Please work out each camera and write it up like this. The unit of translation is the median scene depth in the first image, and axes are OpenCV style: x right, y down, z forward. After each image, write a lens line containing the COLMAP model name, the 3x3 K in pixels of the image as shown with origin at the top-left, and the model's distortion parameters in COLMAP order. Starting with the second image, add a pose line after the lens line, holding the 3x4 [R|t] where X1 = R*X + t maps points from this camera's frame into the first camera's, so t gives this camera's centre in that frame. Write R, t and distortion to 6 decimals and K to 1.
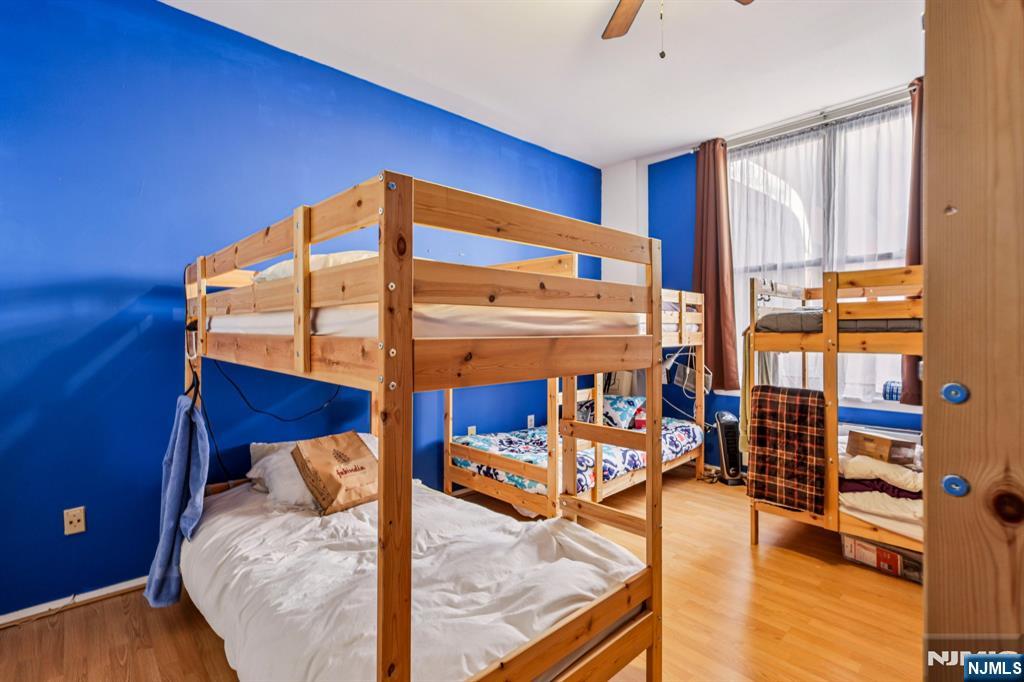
lens RADIAL K [[476.2, 0, 513.0], [0, 476.2, 353.8], [0, 0, 1]] dist [-0.003347, 0.000458]
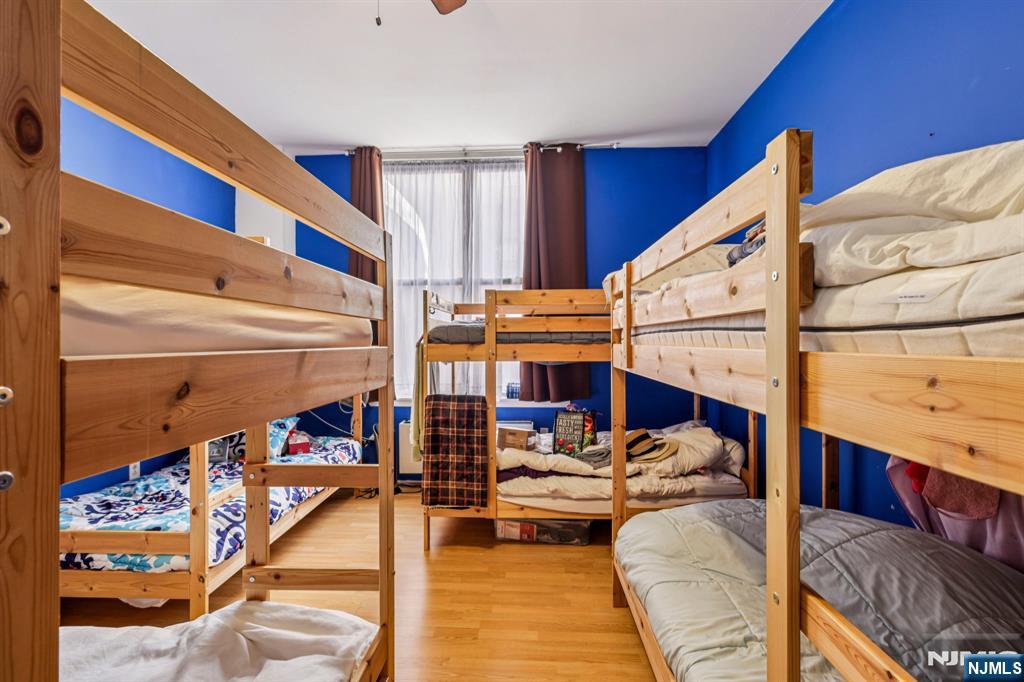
lens RADIAL K [[476.2, 0, 513.0], [0, 476.2, 353.8], [0, 0, 1]] dist [-0.003347, 0.000458]
pose [[0.721875, -0.016071, 0.691837, -0.067408], [0.032418, 0.999418, -0.010609, -0.005835], [-0.691264, 0.030086, 0.721976, 0.131825]]
